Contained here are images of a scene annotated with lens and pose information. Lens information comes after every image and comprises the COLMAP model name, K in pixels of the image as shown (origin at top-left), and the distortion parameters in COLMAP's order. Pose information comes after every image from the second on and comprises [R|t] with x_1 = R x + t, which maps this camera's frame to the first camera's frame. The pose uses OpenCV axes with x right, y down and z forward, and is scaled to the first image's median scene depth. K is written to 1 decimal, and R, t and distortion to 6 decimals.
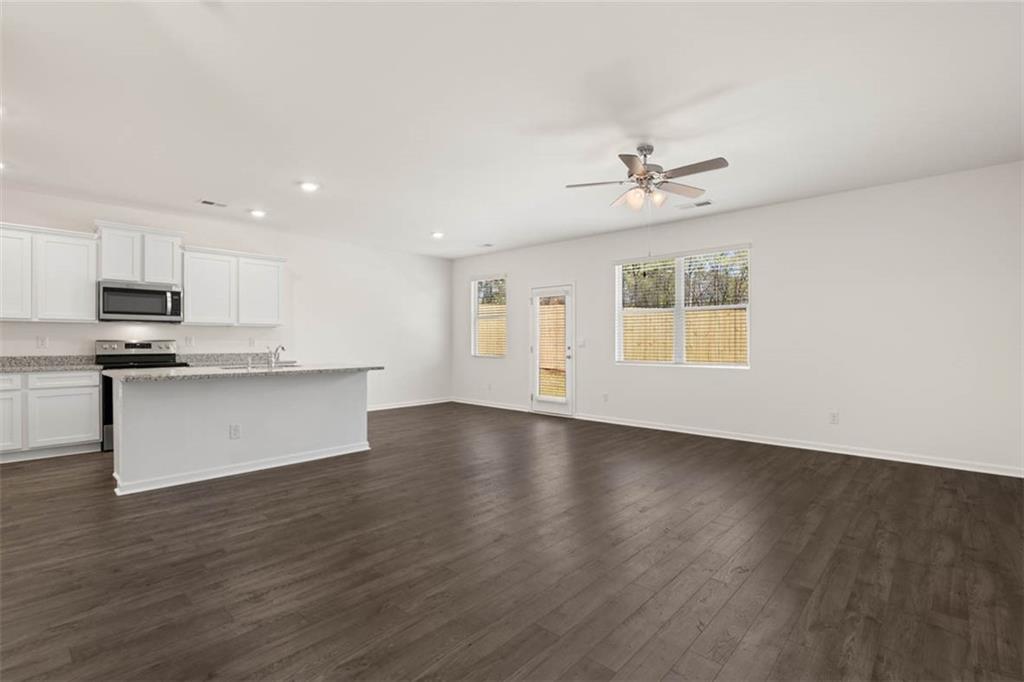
lens RADIAL K [[482.8, 0, 511.8], [0, 482.8, 343.4], [0, 0, 1]] dist [-0.004922, -0.000672]
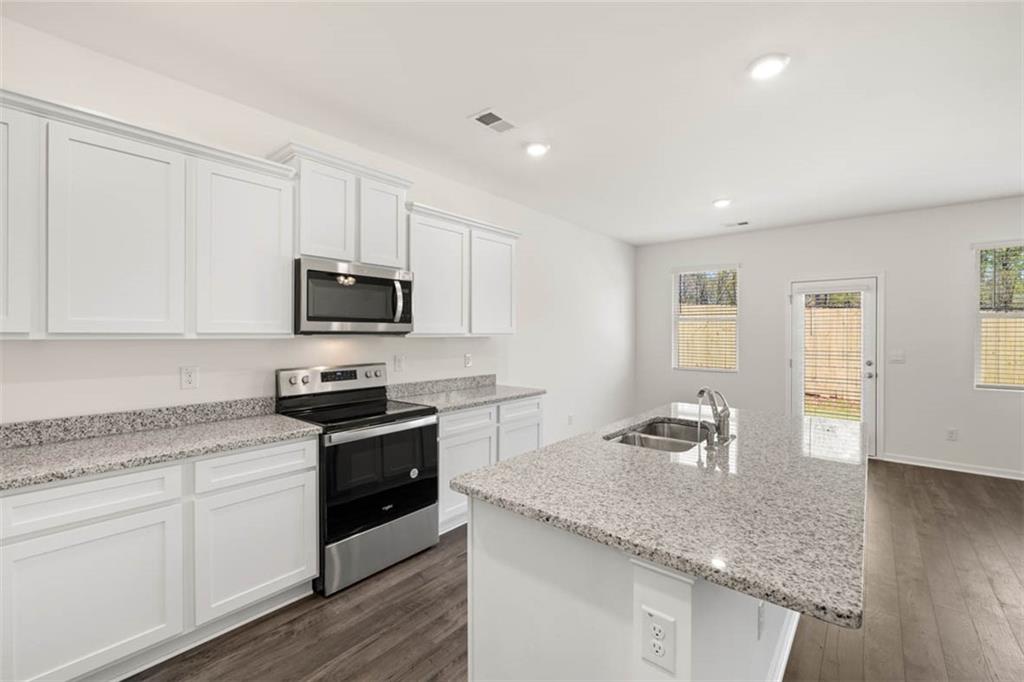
lens RADIAL K [[442.5, 0, 512.3], [0, 442.5, 335.0], [0, 0, 1]] dist [-0.001468, 0.000280]
pose [[0.998700, 0.001489, 0.050962, -0.601694], [-0.001480, 0.999999, -0.000218, -0.043482], [-0.050962, 0.000142, 0.998701, 0.470029]]
